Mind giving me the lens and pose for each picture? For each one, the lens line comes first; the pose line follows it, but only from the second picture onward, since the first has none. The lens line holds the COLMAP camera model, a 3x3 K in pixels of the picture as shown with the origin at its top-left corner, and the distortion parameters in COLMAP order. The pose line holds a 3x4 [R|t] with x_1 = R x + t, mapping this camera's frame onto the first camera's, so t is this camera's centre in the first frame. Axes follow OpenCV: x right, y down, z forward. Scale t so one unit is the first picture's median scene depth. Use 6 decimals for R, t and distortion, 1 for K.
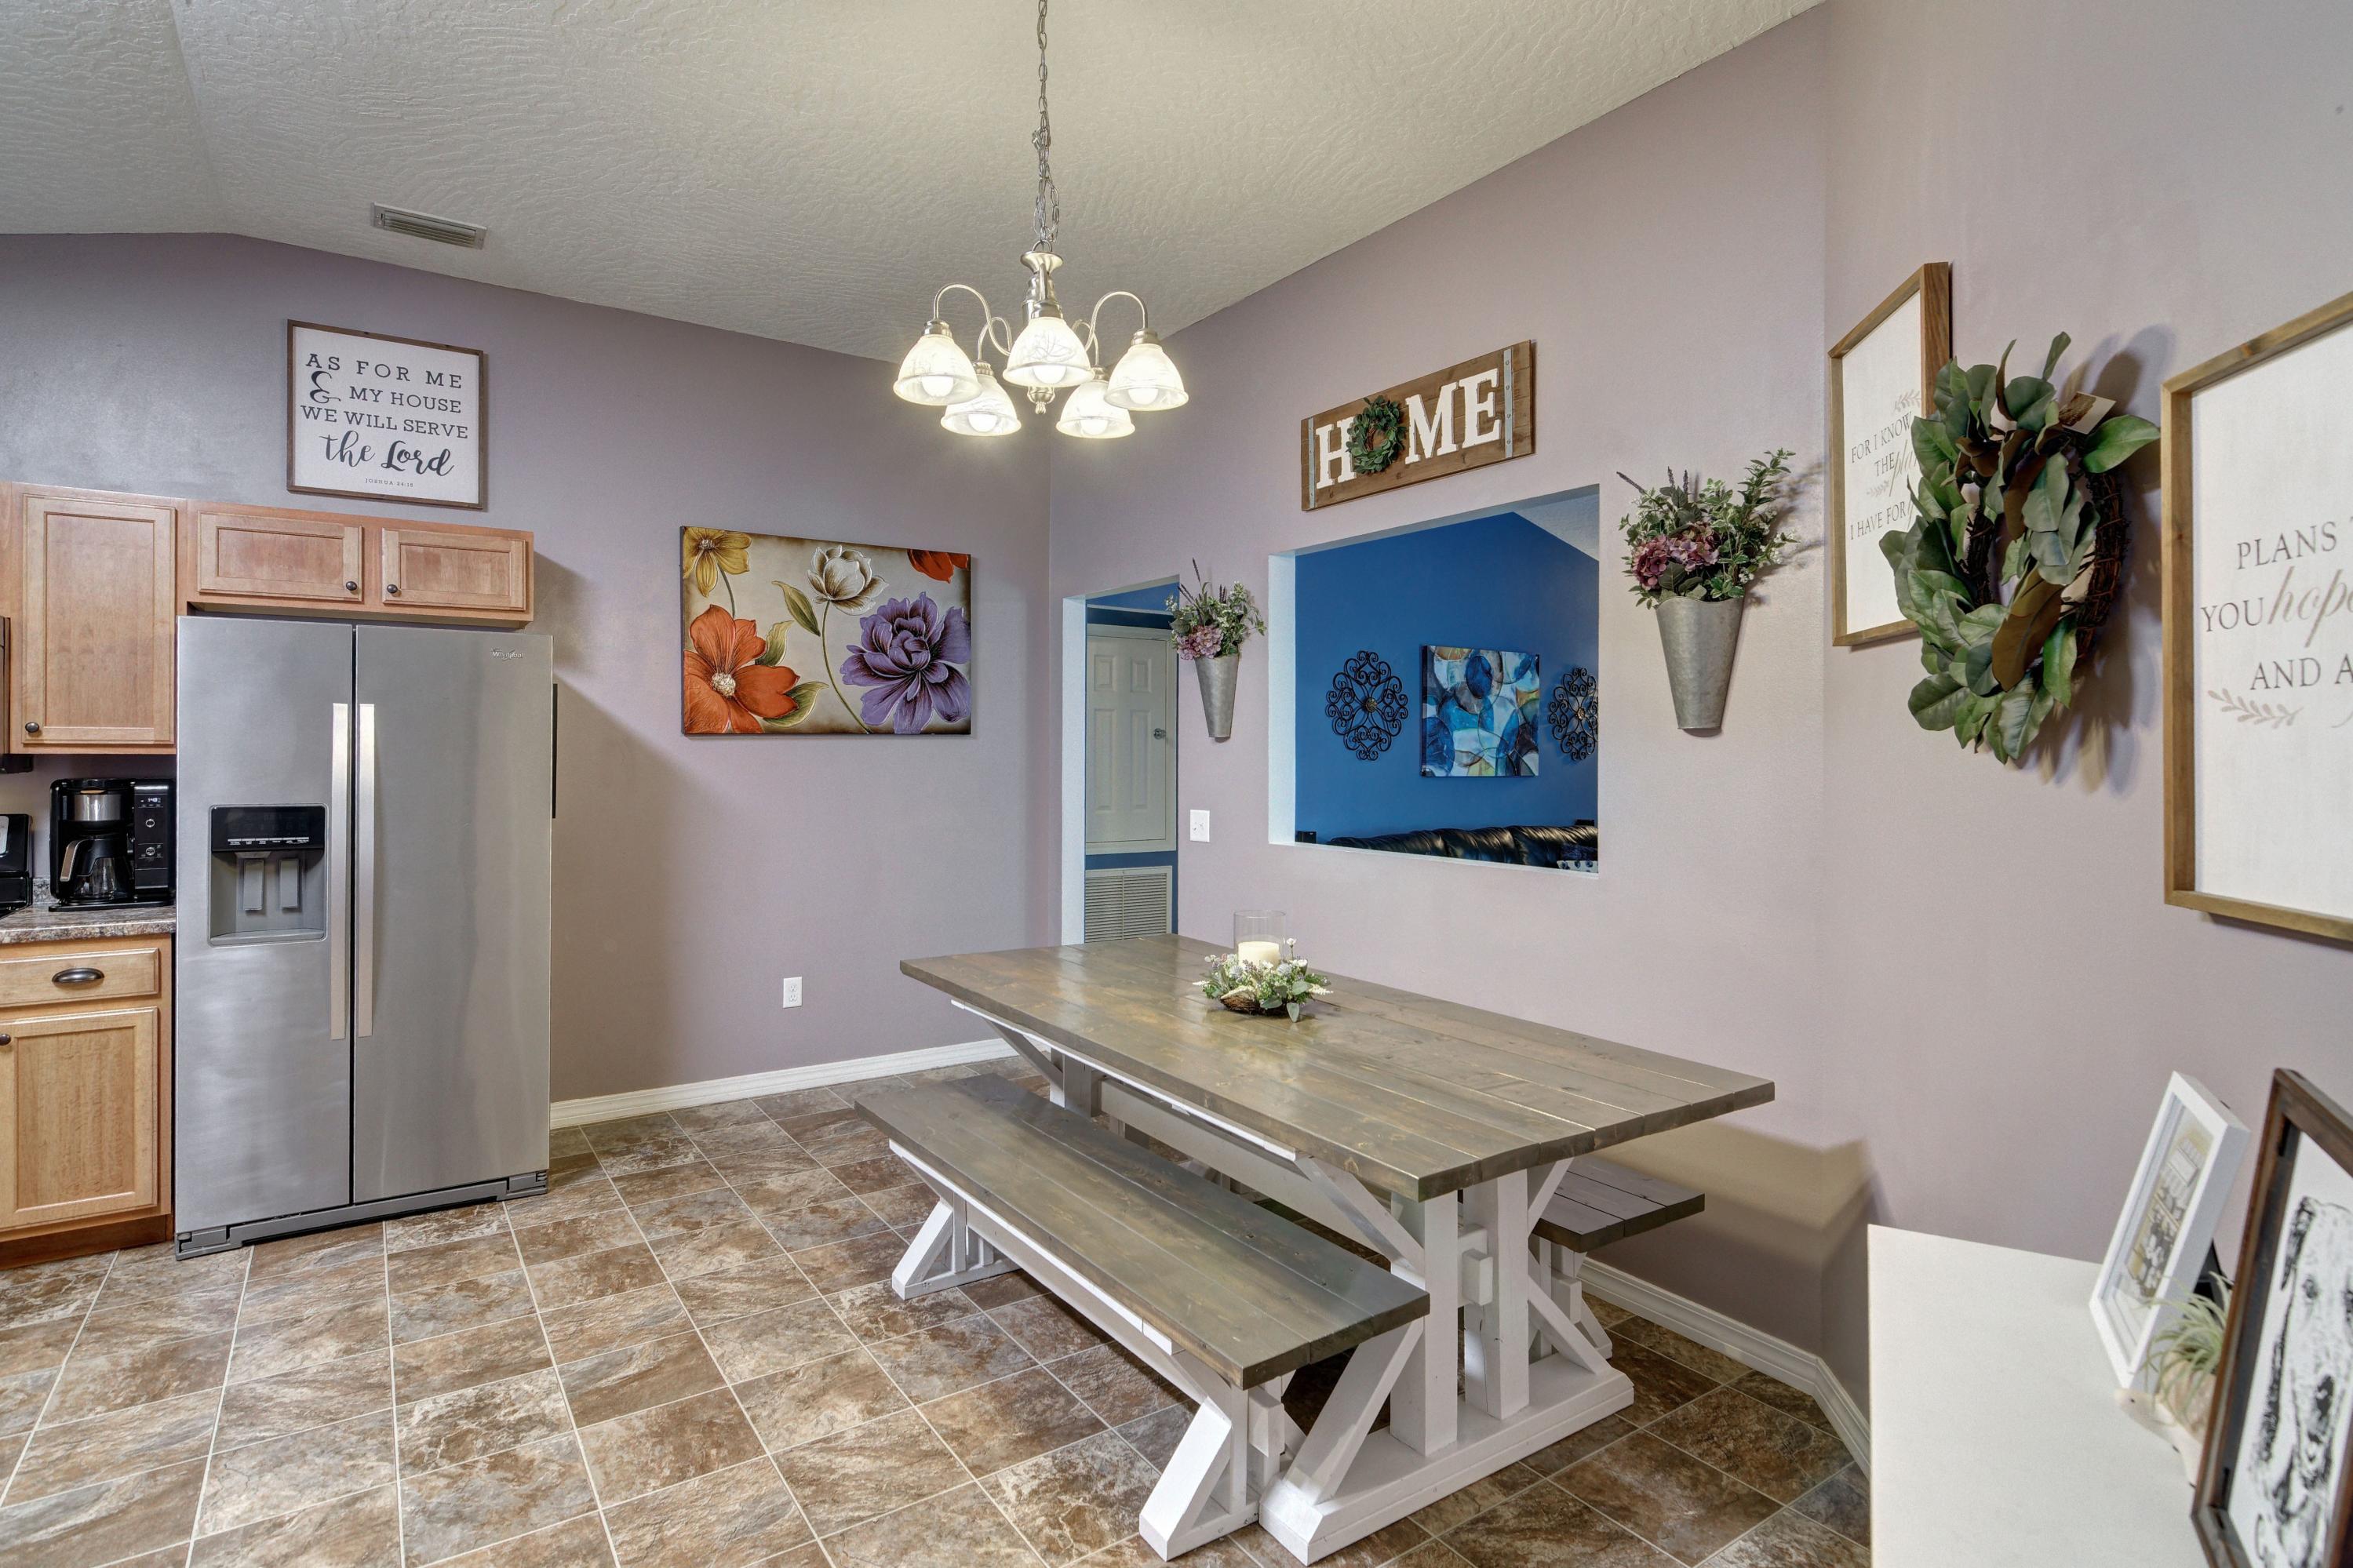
lens RADIAL K [[1198.8, 0, 1176.9], [0, 1198.8, 738.9], [0, 0, 1]] dist [-0.000957, -0.000675]
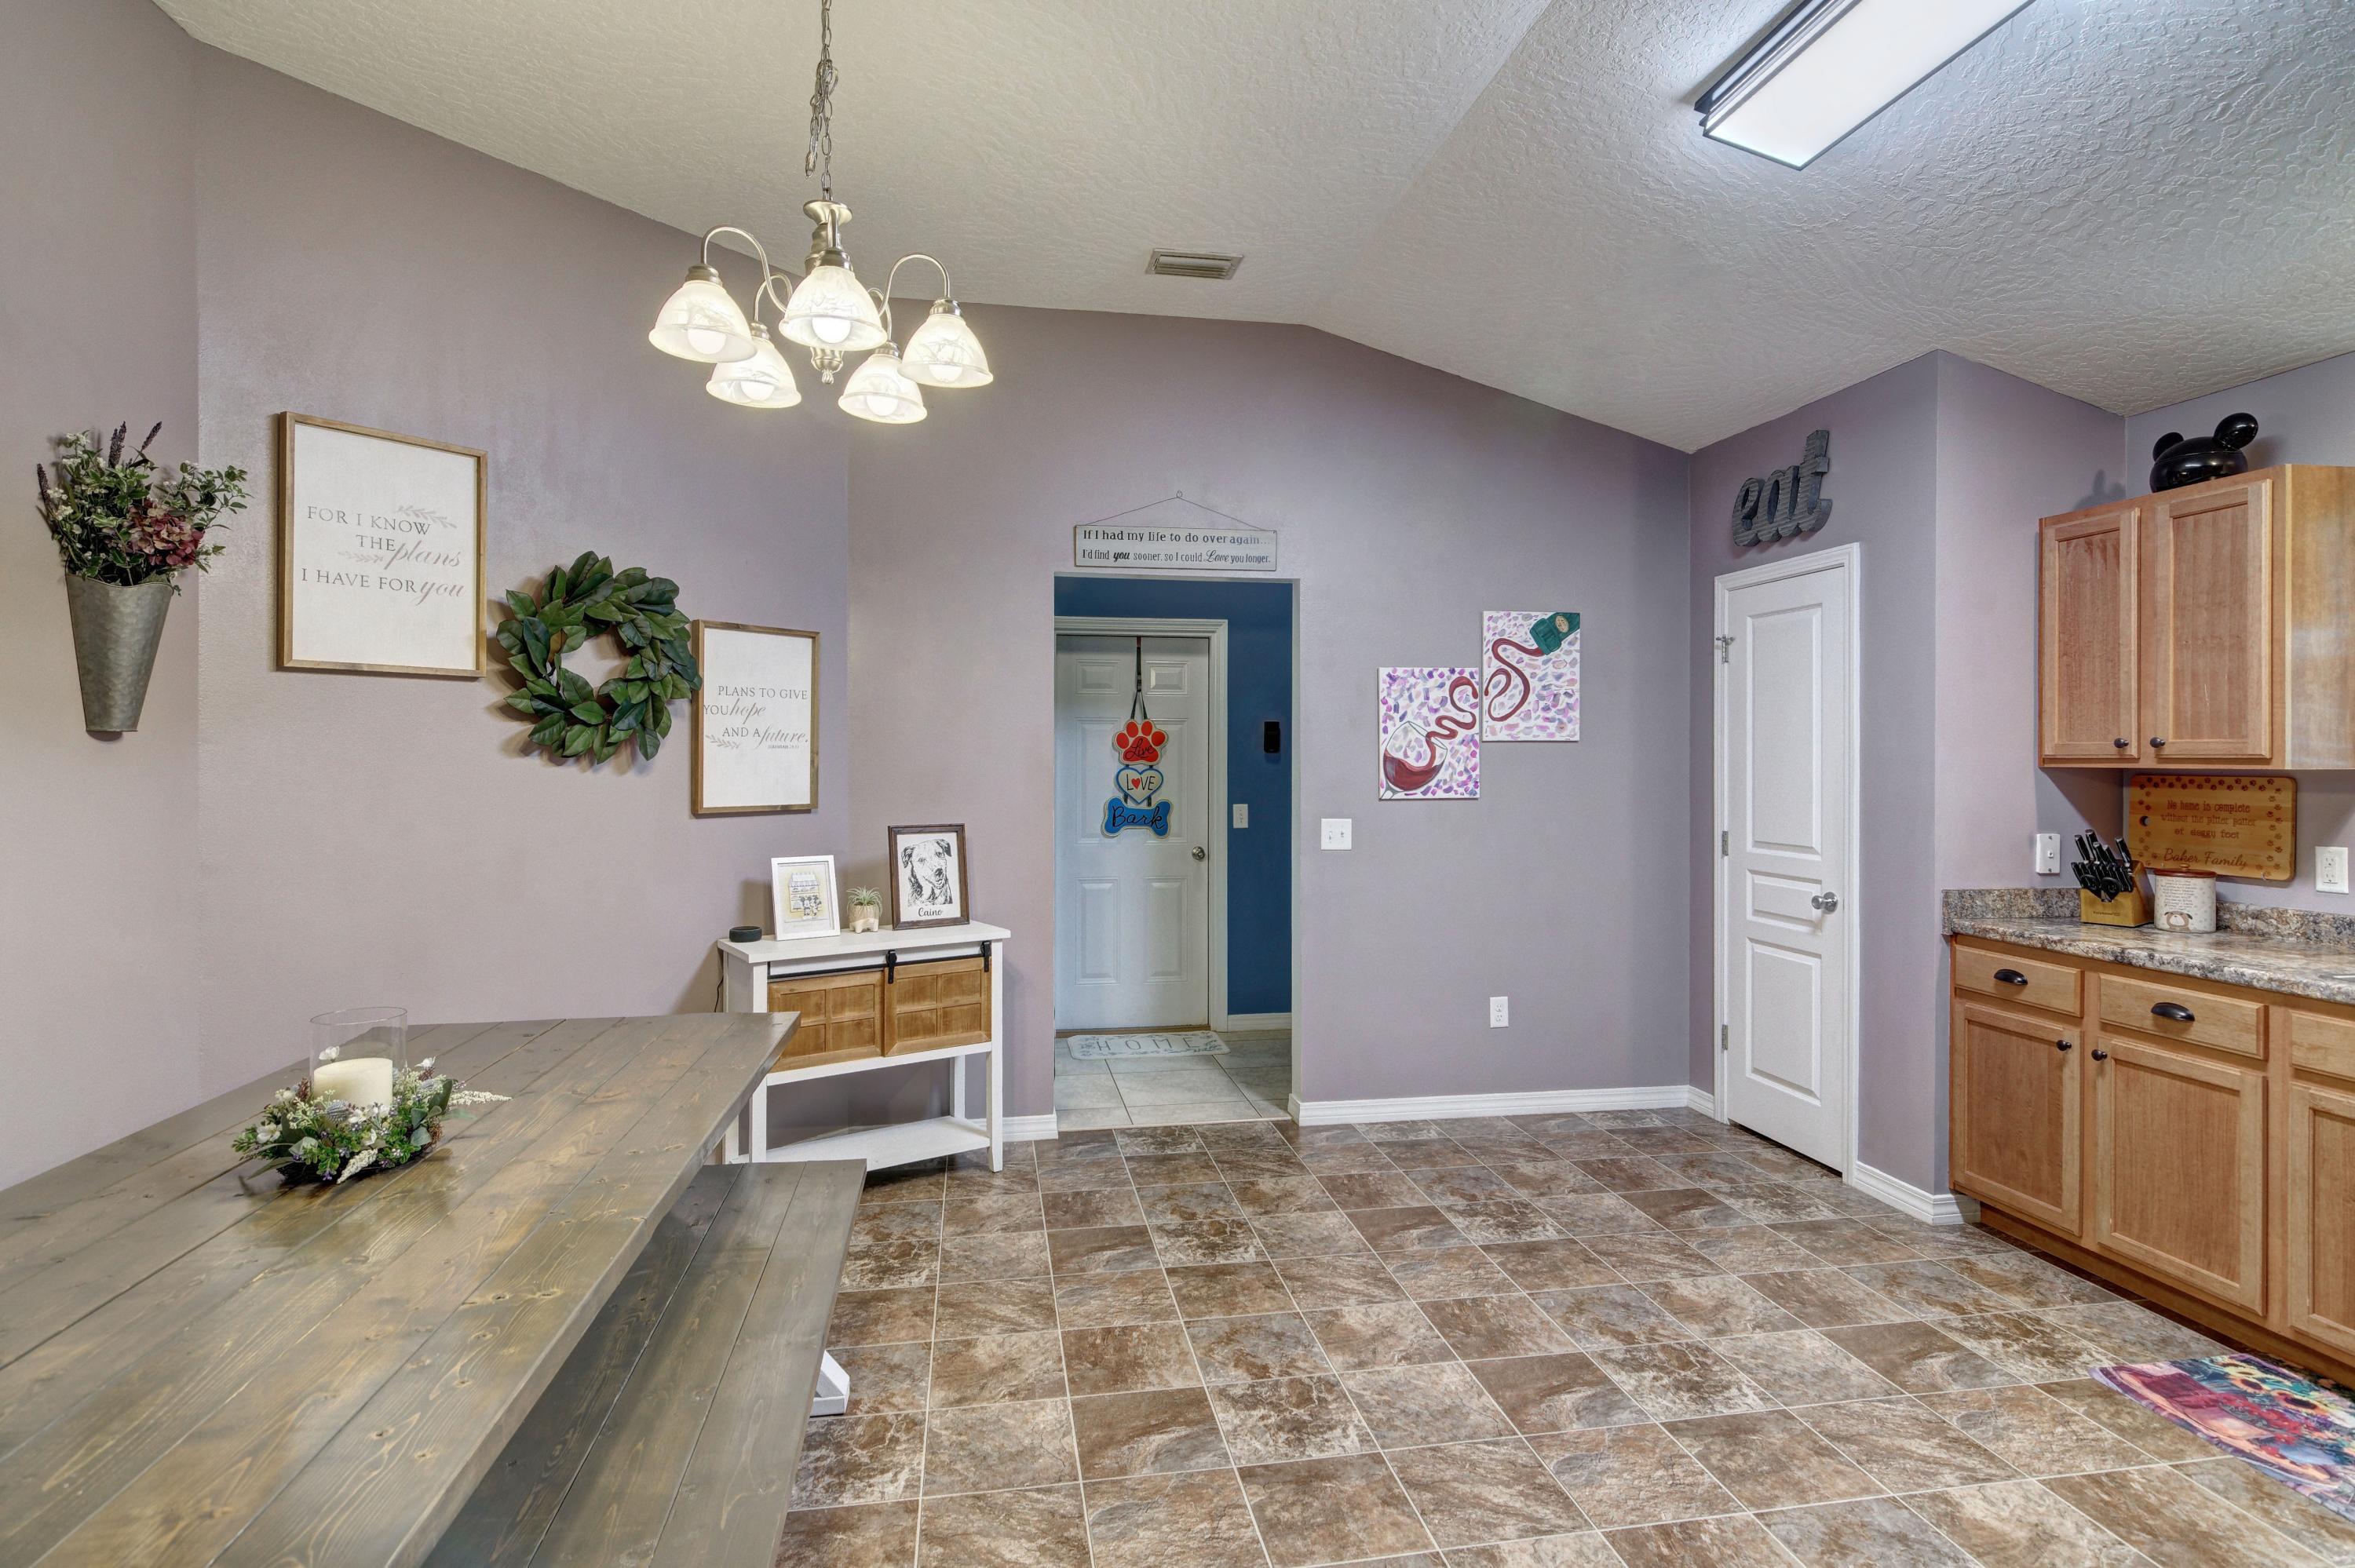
lens RADIAL K [[1175.0, 0, 1170.2], [0, 1175.0, 762.2], [0, 0, 1]] dist [-0.002843, 0.000031]
pose [[-0.903526, -0.007803, 0.428463, -0.501343], [-0.008992, 0.999959, -0.000751, 0.006165], [-0.428440, -0.004531, -0.903559, 1.177142]]
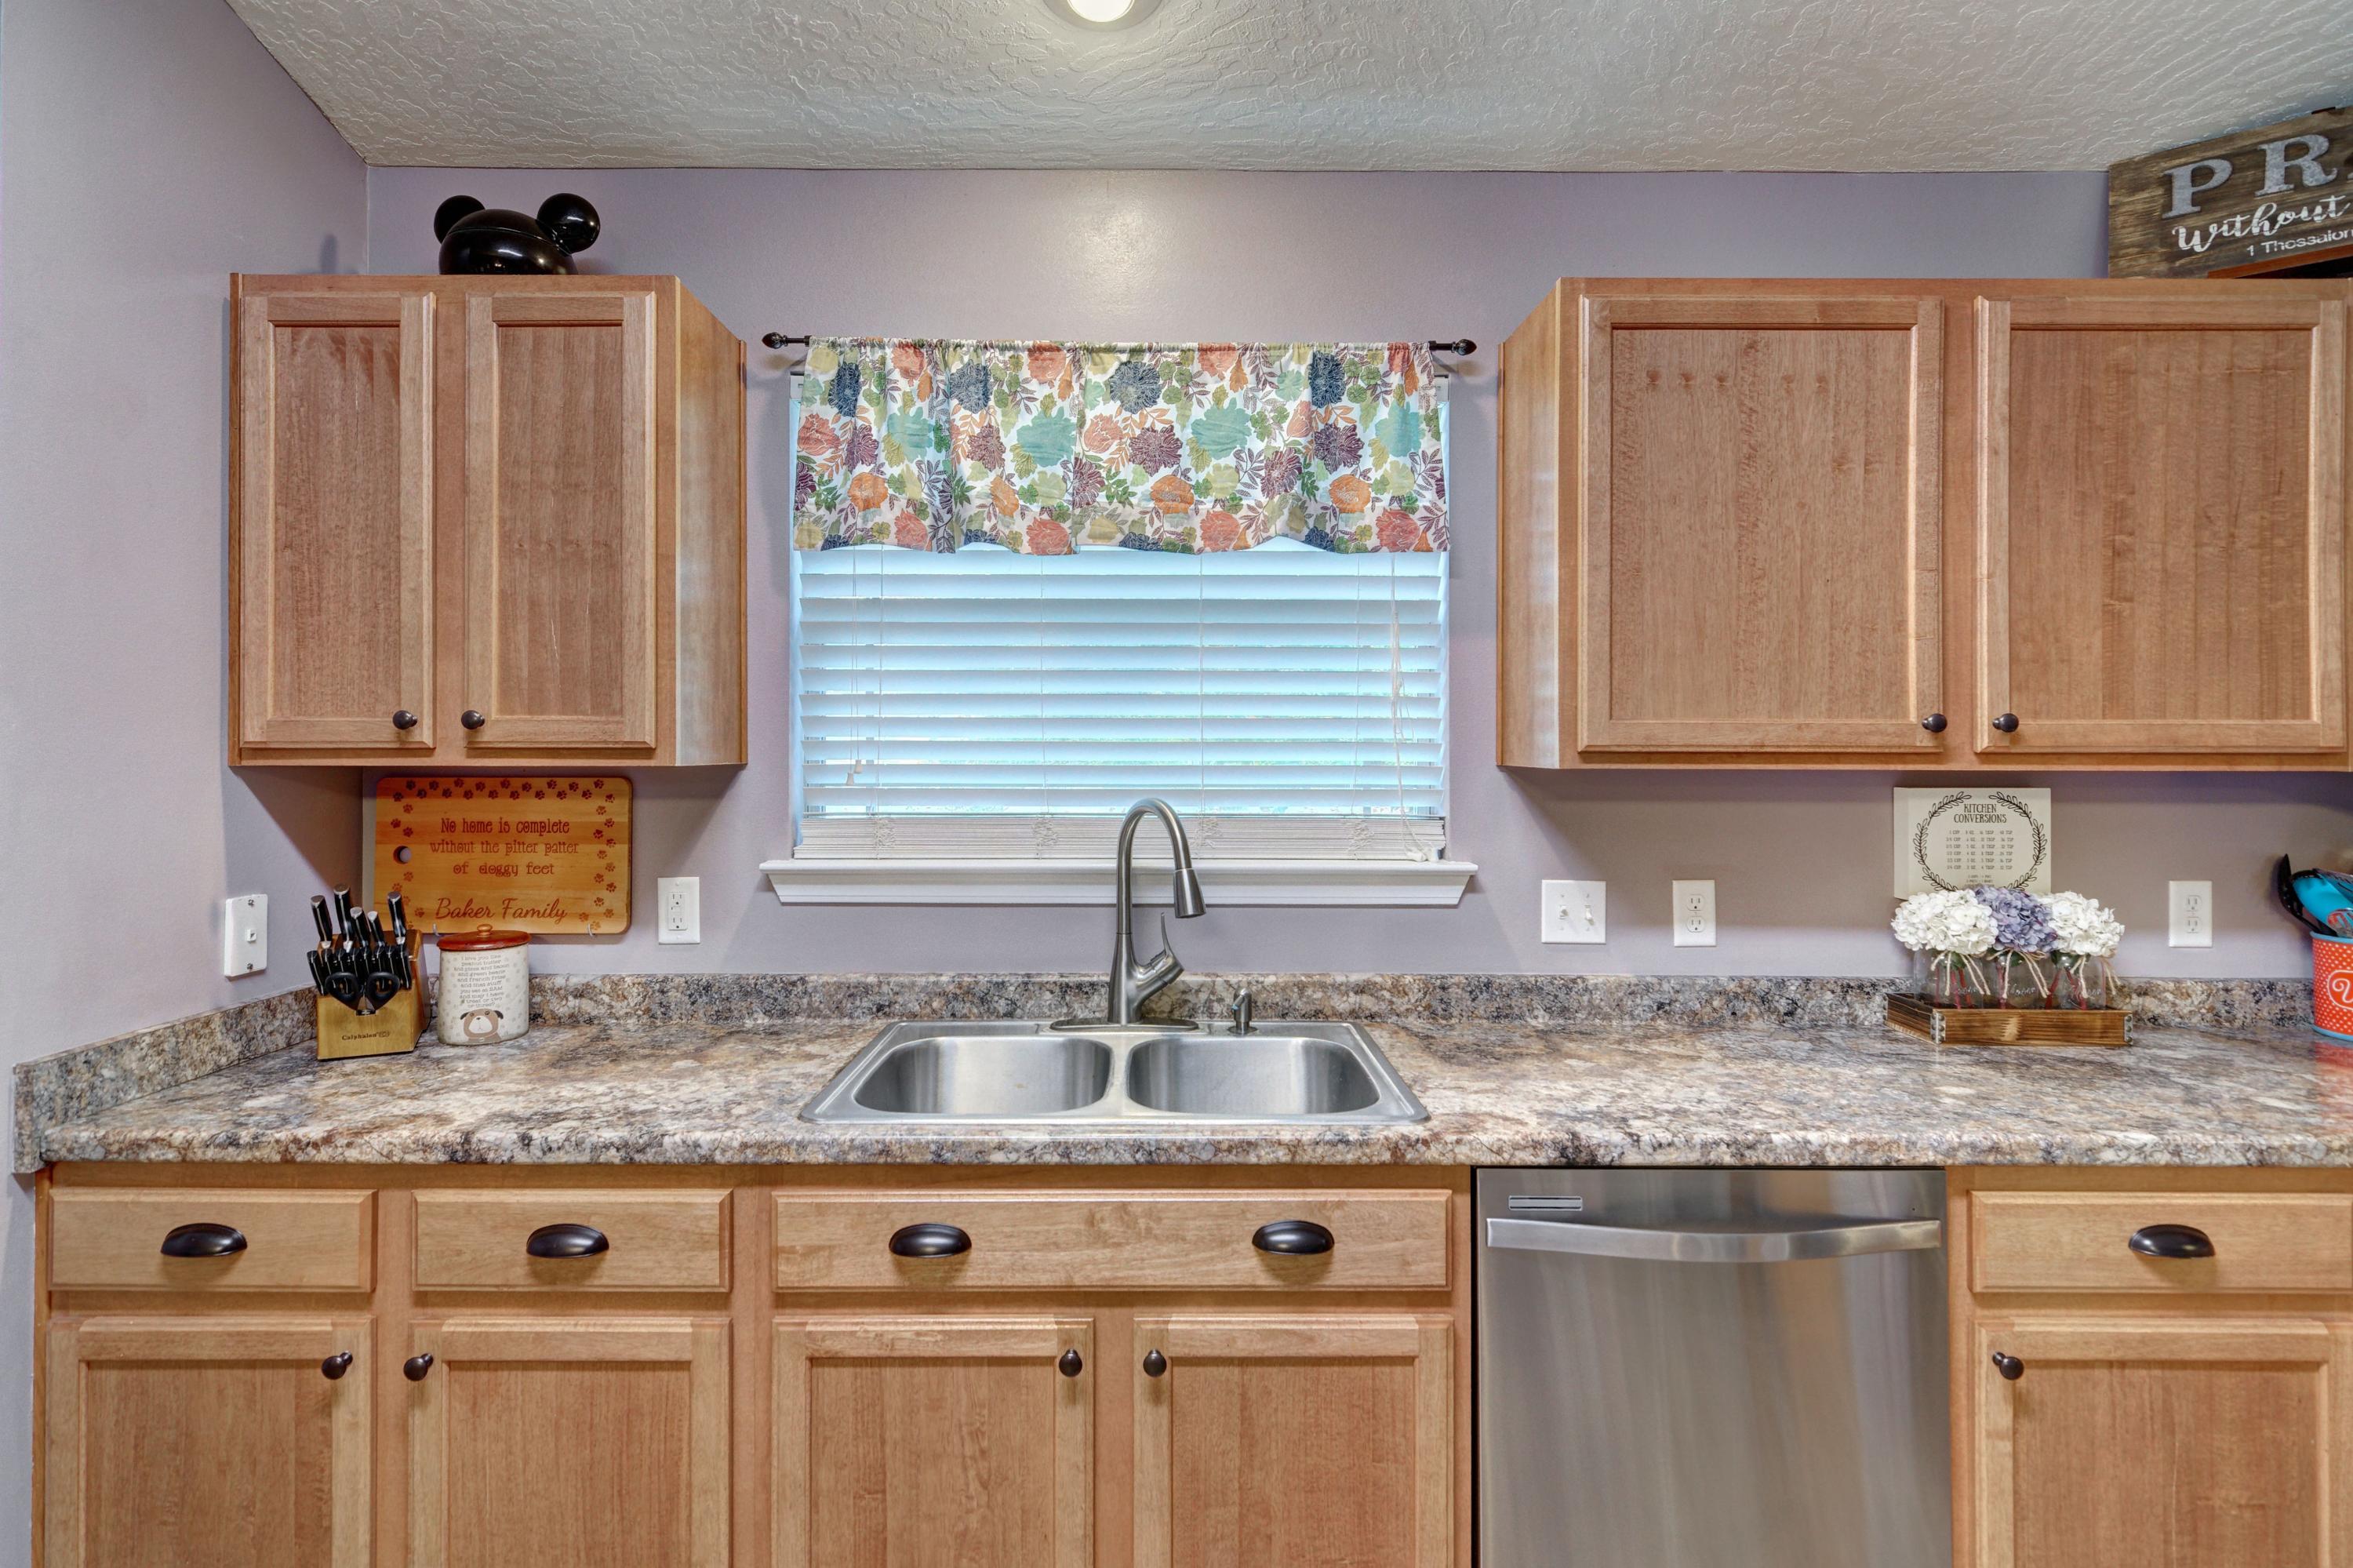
lens RADIAL K [[1151.8, 0, 1146.9], [0, 1151.8, 746.0], [0, 0, 1]] dist [0.001915, -0.000274]
pose [[-0.569457, -0.009093, -0.821971, -0.560676], [0.002708, 0.999913, -0.012938, 0.001754], [0.822017, -0.009594, -0.569383, 0.546808]]
